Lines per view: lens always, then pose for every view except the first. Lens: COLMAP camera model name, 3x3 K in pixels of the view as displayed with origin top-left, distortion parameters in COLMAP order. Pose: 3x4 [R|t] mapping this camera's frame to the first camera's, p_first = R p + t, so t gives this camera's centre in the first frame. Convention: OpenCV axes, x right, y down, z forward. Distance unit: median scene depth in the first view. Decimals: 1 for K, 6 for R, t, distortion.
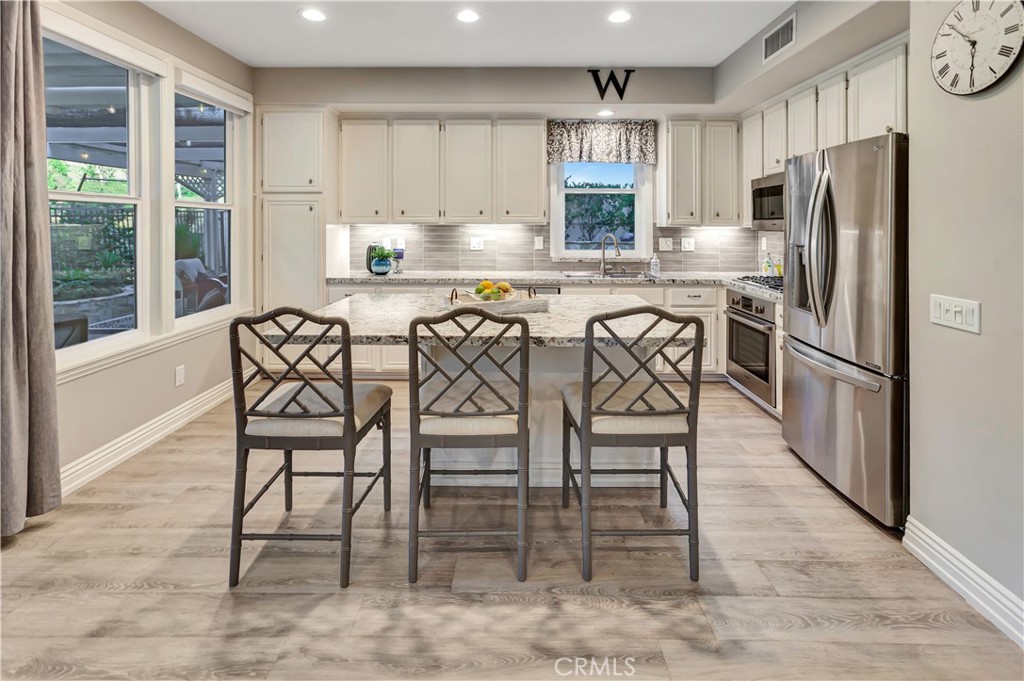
lens RADIAL K [[486.2, 0, 513.5], [0, 486.2, 222.2], [0, 0, 1]] dist [0.000955, 0.000405]
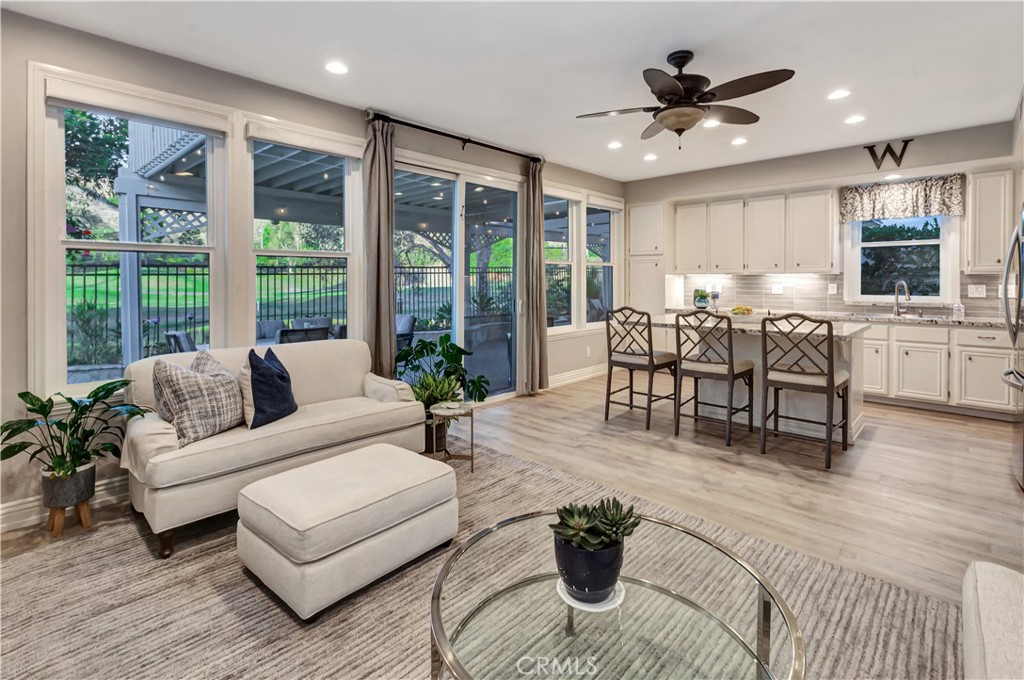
lens RADIAL K [[478.7, 0, 533.0], [0, 478.7, 286.7], [0, 0, 1]] dist [0.005039, 0.003017]
pose [[0.752829, 0.006337, -0.658185, 0.322452], [0.005081, 0.999868, 0.015439, 0.017376], [0.658196, -0.014967, 0.752698, -0.465603]]
